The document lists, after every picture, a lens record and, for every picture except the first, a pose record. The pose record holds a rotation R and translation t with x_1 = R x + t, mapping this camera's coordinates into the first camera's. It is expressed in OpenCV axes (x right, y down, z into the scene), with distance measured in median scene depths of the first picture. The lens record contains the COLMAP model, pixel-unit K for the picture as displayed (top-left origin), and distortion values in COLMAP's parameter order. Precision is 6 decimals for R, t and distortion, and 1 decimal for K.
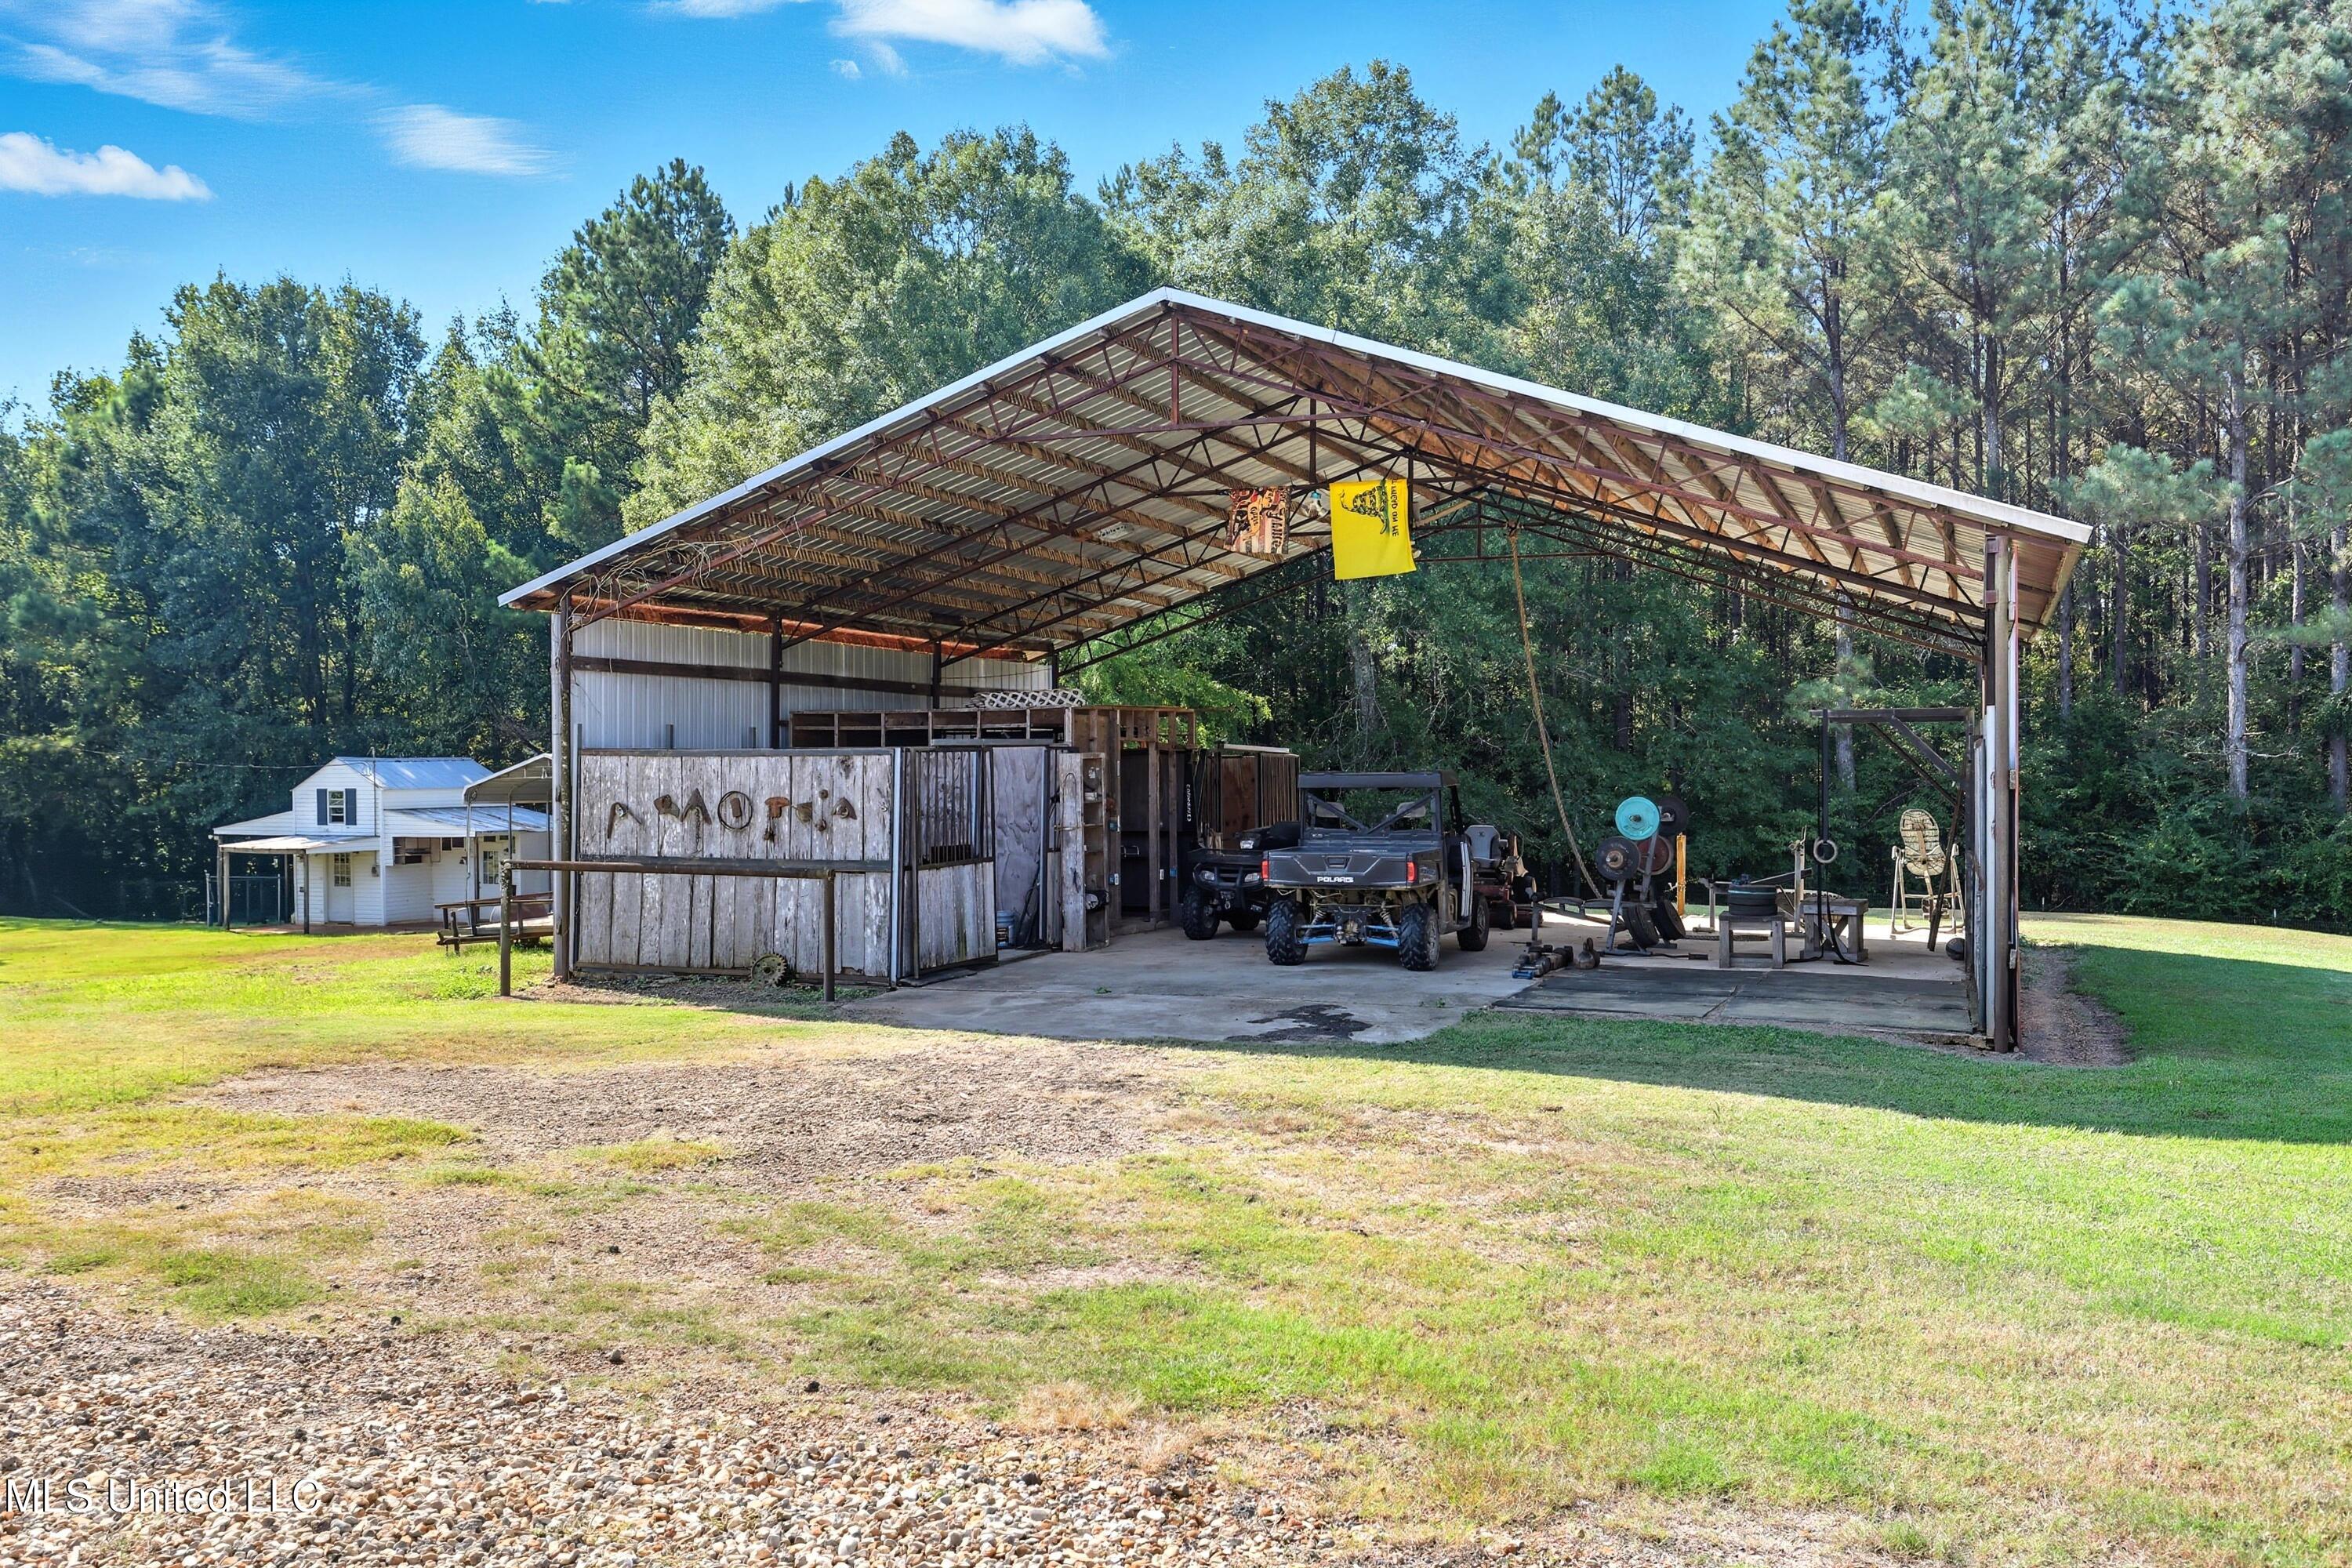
lens RADIAL K [[1879.6, 0, 1176.0], [0, 1879.6, 784.0], [0, 0, 1]] dist [0.002818, 0.001312]
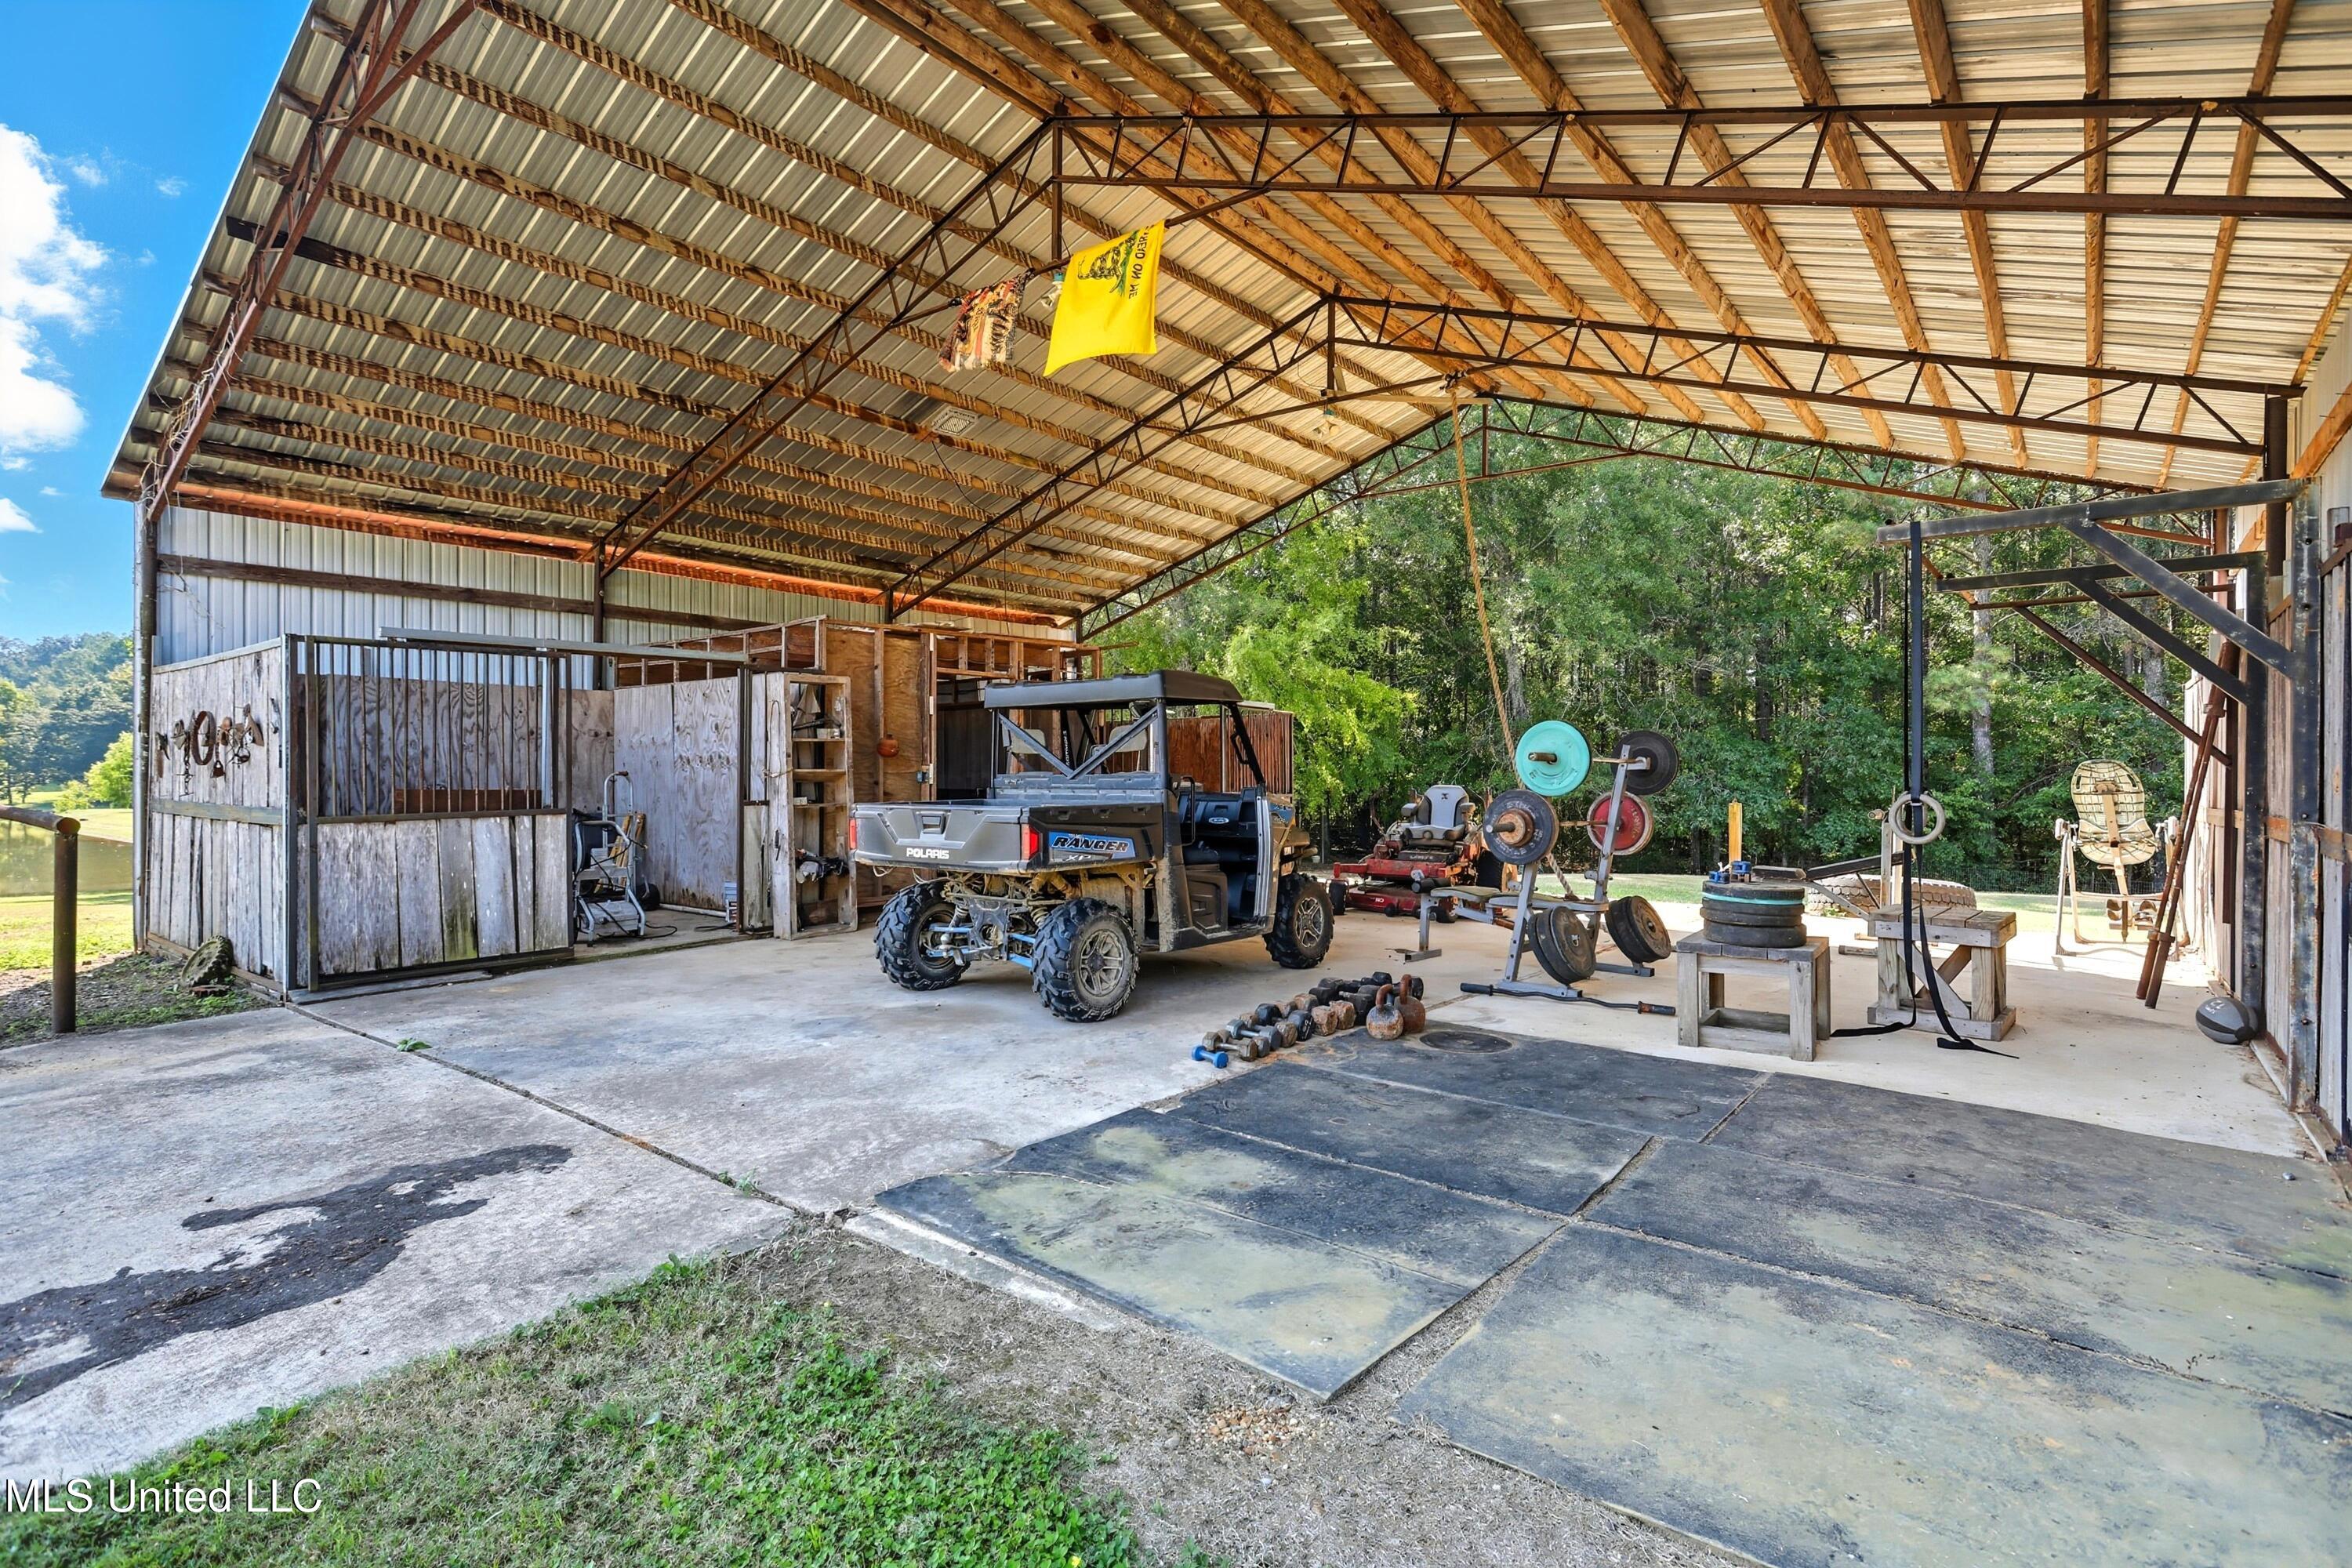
lens RADIAL K [[1125.6, 0, 1176.0], [0, 1125.6, 784.0], [0, 0, 1]] dist [-0.000001, -0.000001]
pose [[0.960714, 0.006845, -0.277454, 0.196964], [-0.006529, 0.999977, 0.002061, 0.022435], [0.277462, -0.000169, 0.960737, 0.544025]]
